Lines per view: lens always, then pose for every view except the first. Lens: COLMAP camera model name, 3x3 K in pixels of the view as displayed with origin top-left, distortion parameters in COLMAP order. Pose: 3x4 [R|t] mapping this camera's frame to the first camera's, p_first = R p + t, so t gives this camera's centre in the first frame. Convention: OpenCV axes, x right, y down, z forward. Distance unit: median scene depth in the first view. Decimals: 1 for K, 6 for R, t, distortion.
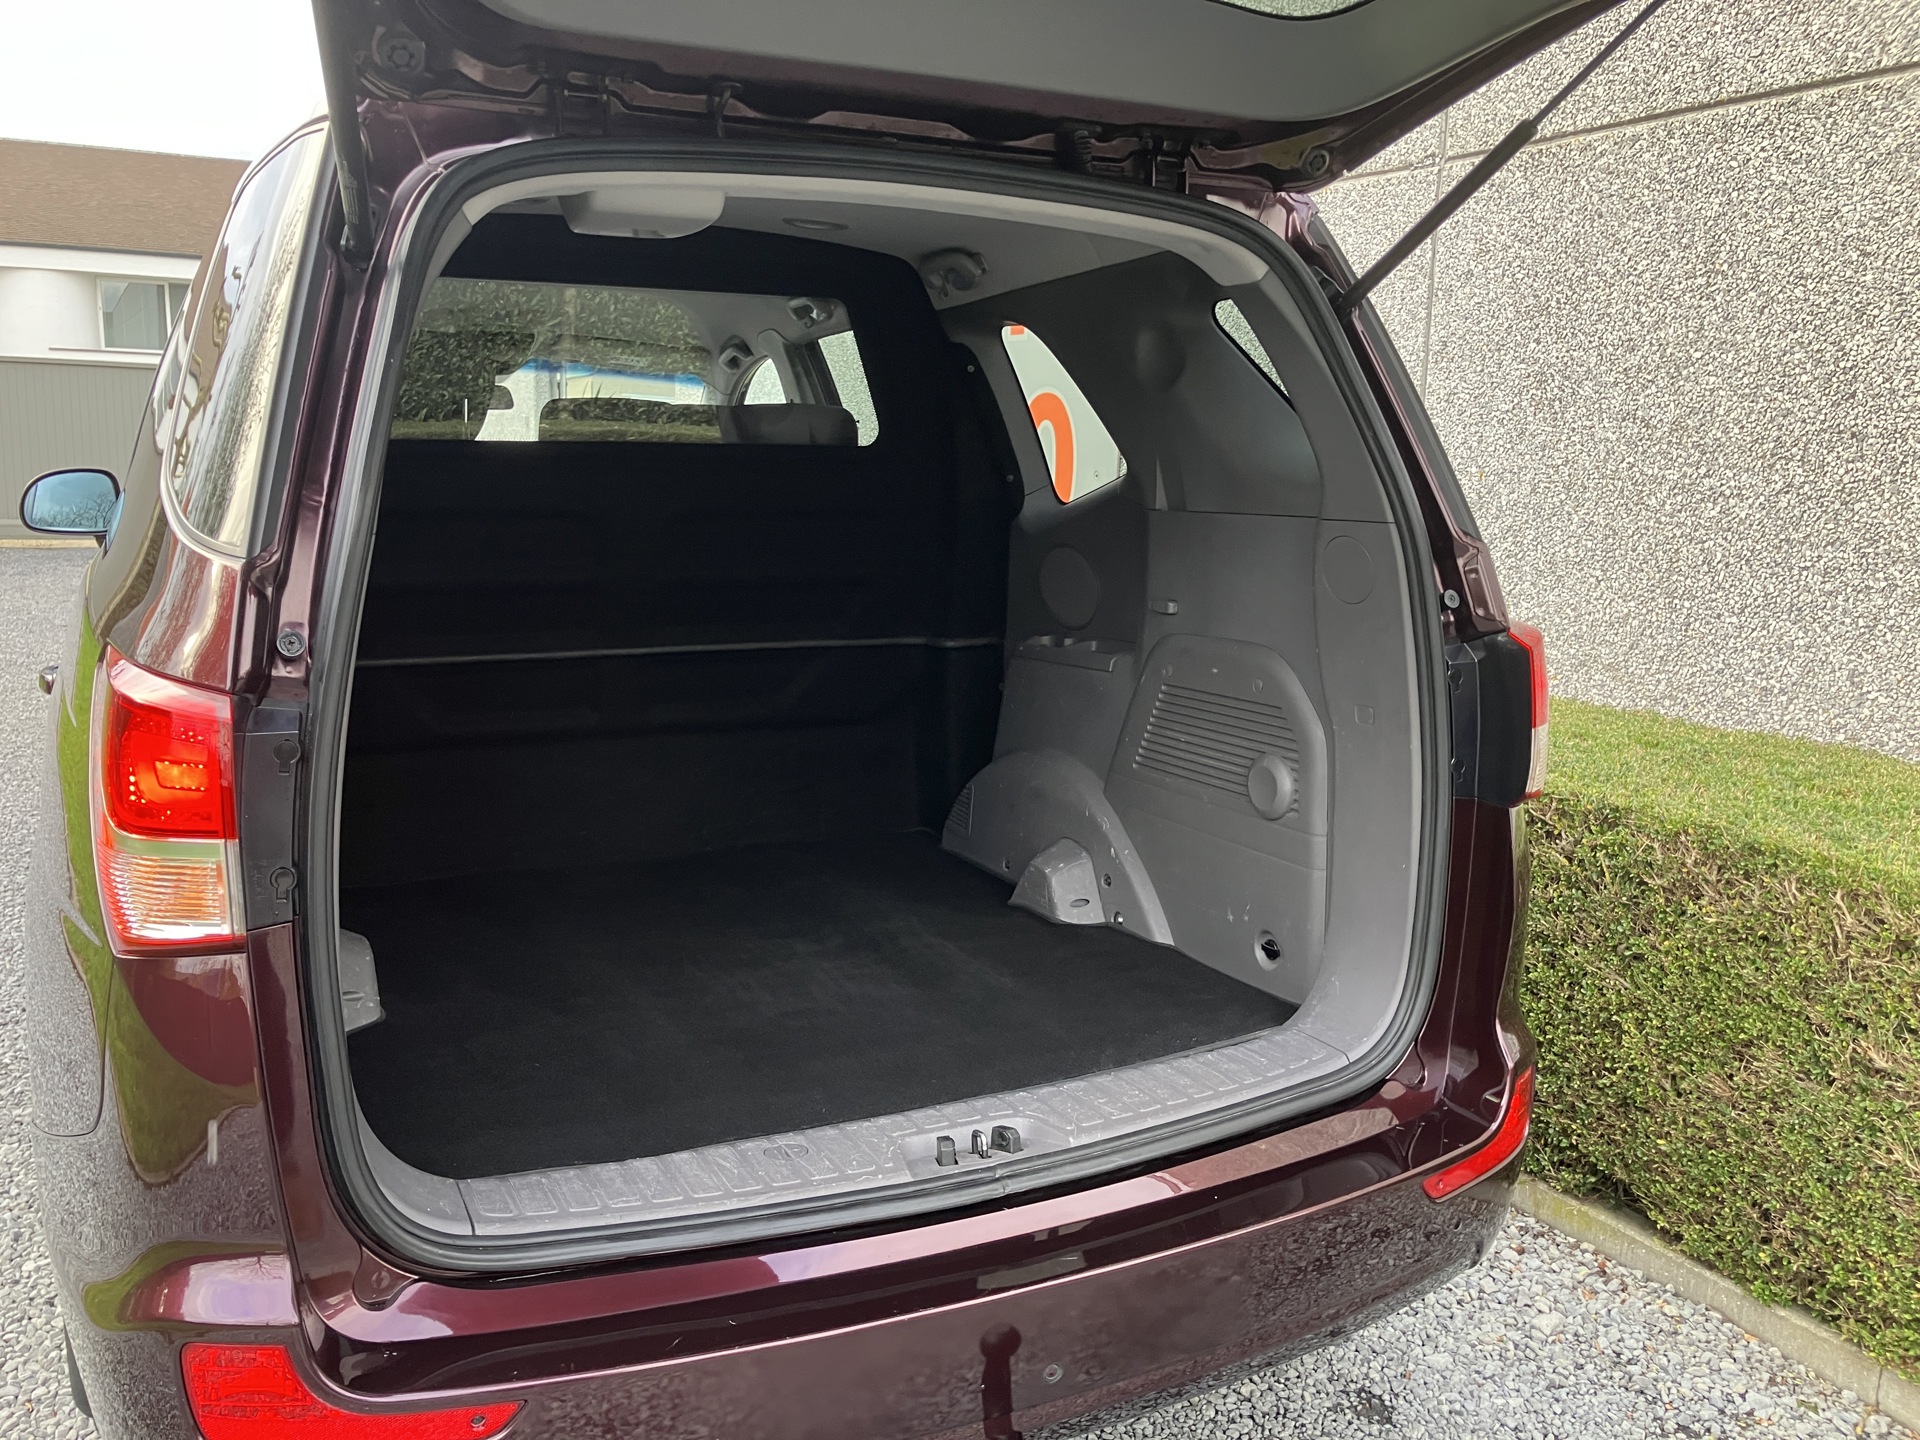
lens RADIAL K [[1565.8, 0, 950.8], [0, 1565.8, 716.7], [0, 0, 1]] dist [0.012694, -0.011506]
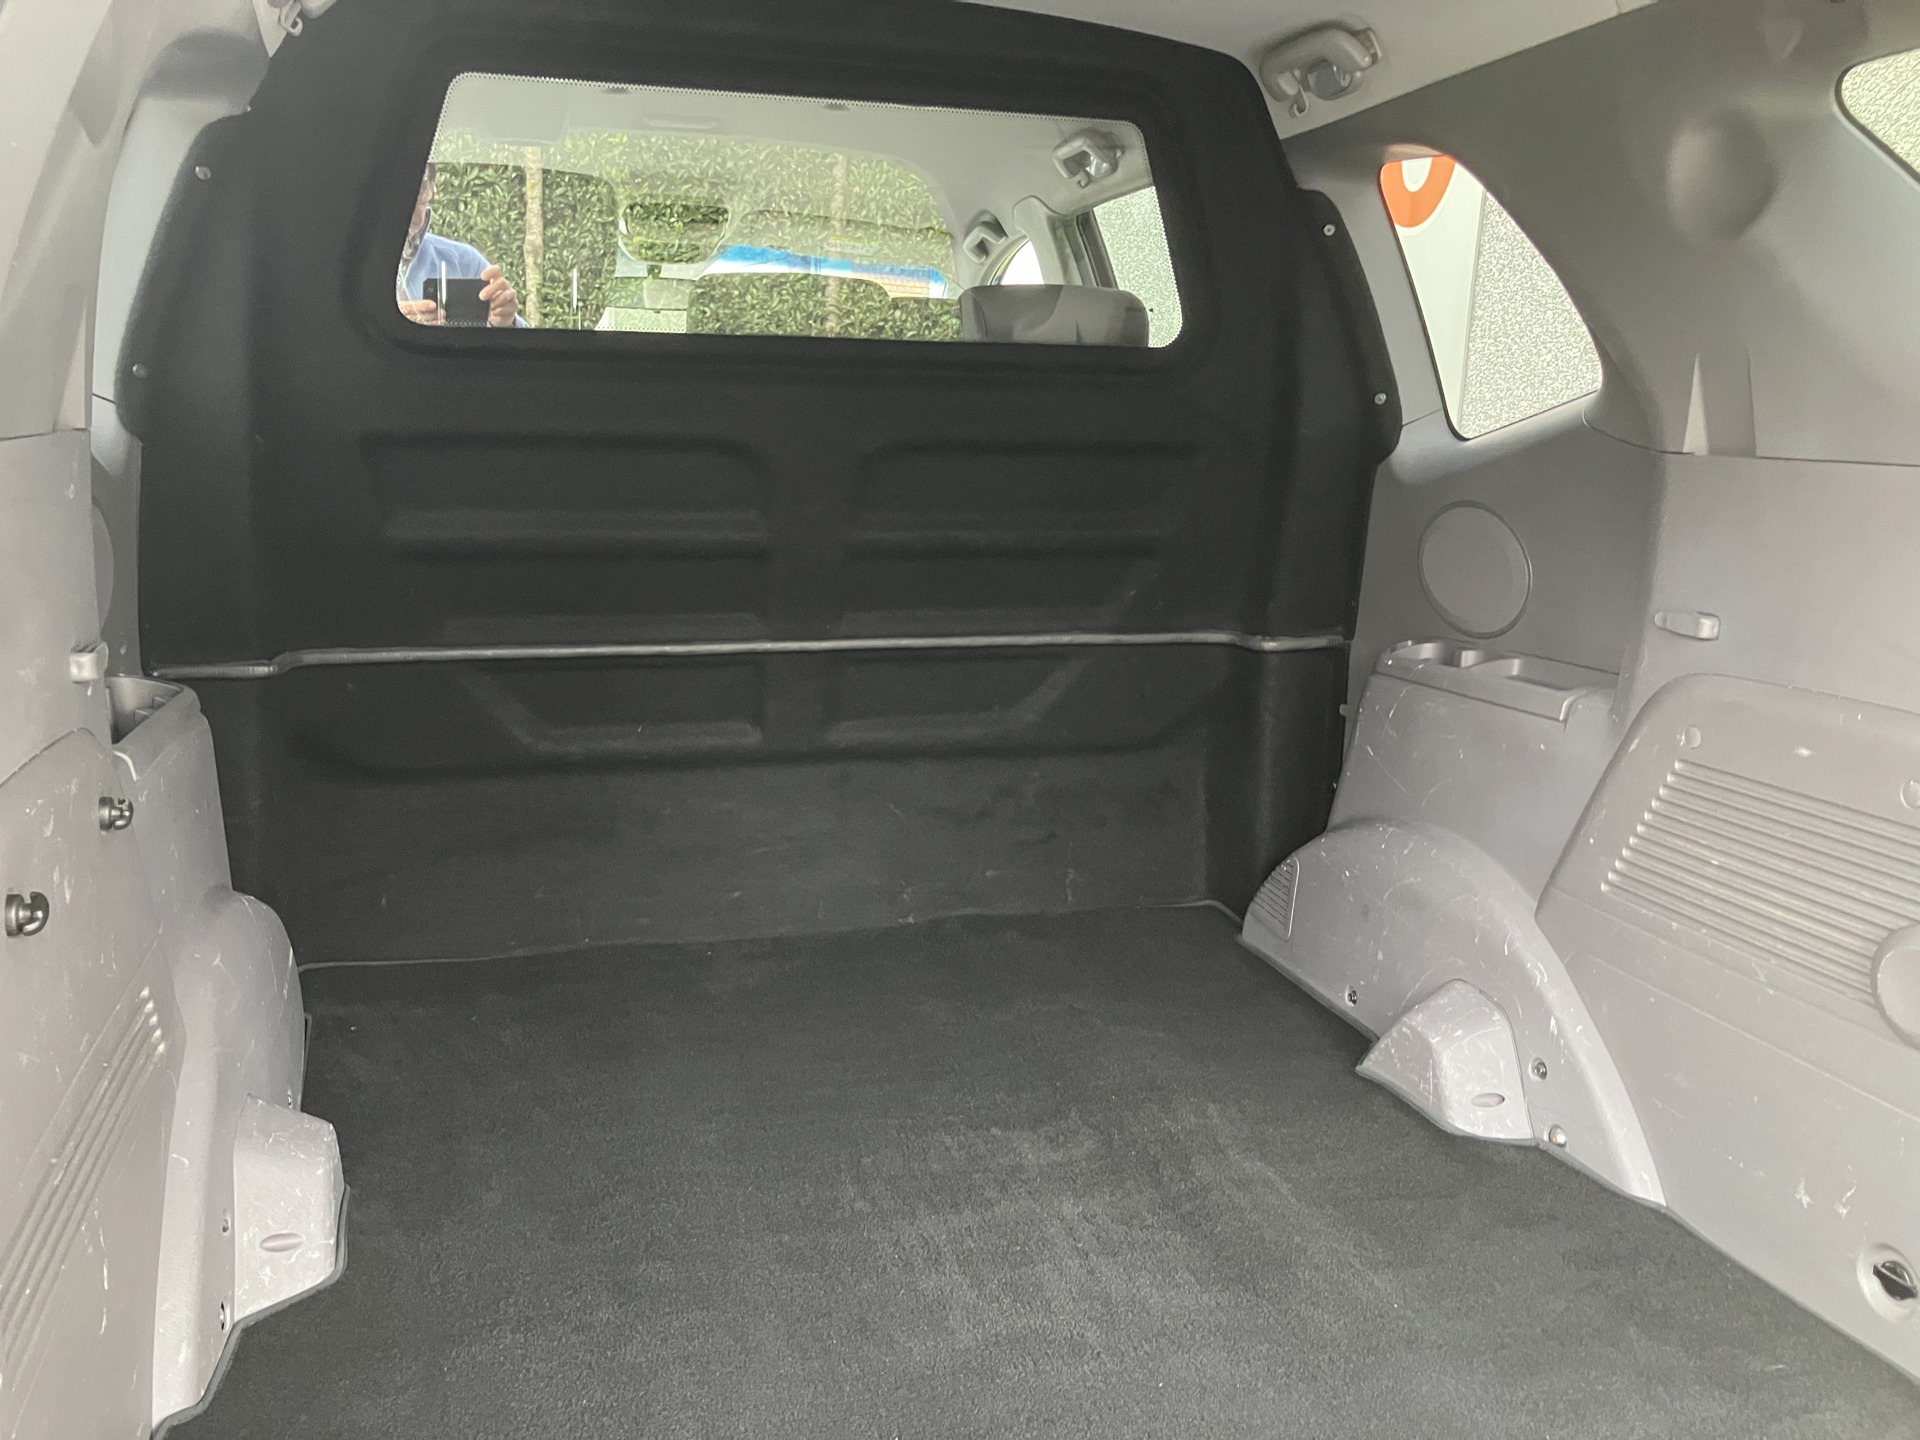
lens RADIAL K [[1565.8, 0, 917.0], [0, 1565.8, 751.5], [0, 0, 1]] dist [0.012694, -0.011506]
pose [[0.983216, 0.051609, -0.174993, -0.037888], [-0.040258, 0.996886, 0.067808, -0.050833], [0.177947, -0.059625, 0.982232, 0.380063]]
